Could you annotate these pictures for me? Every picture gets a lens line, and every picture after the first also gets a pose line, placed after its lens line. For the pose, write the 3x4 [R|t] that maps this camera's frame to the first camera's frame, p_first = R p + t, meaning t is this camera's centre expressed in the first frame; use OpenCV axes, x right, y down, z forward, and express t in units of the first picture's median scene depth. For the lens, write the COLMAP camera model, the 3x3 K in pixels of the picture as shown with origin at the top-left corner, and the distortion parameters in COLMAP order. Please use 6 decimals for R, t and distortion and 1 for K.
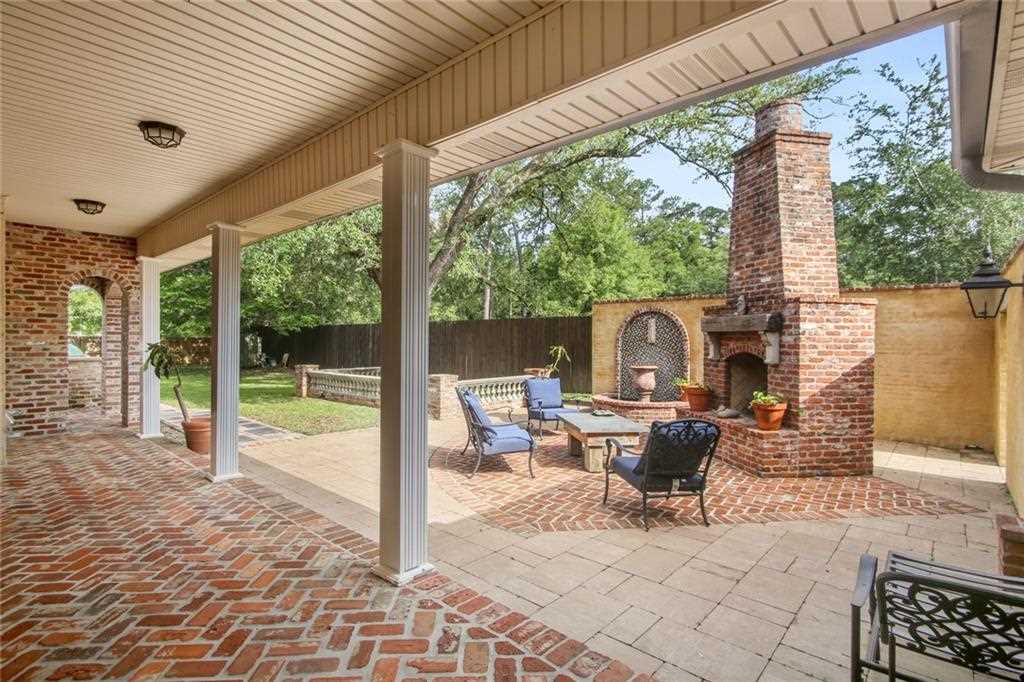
lens RADIAL K [[509.3, 0, 512.3], [0, 509.3, 340.5], [0, 0, 1]] dist [0.000367, 0.000038]
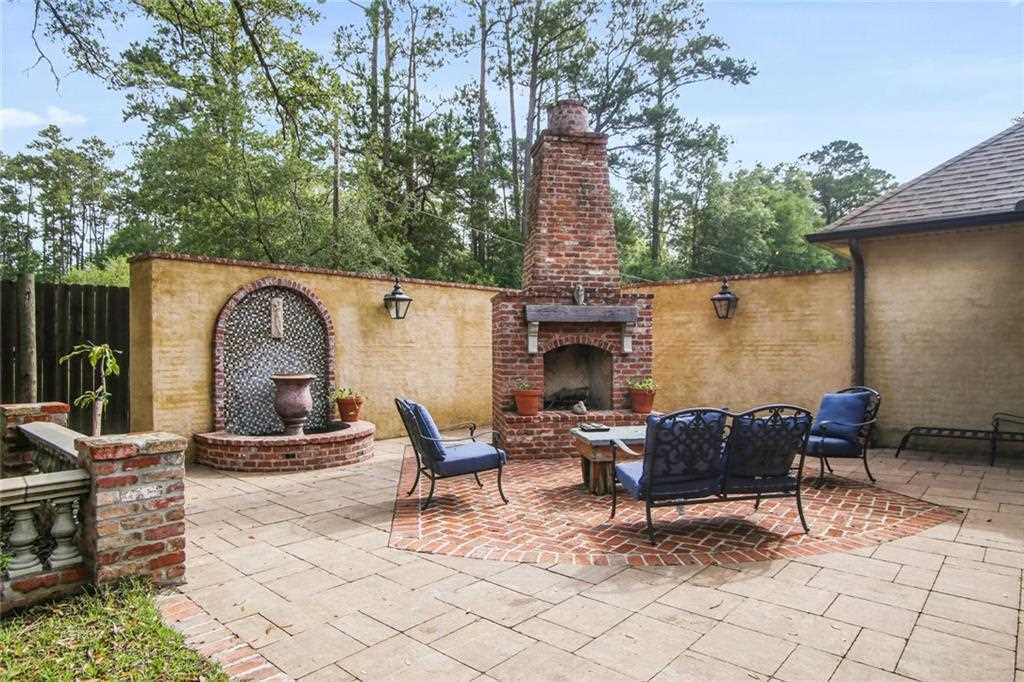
lens RADIAL K [[615.2, 0, 512.0], [0, 615.2, 339.3], [0, 0, 1]] dist [-0.001314, 0.000694]
pose [[-0.011137, 0.009480, 0.999893, -0.736036], [0.007213, 0.999930, -0.009400, 0.025210], [-0.999912, 0.007108, -0.011205, 1.174996]]
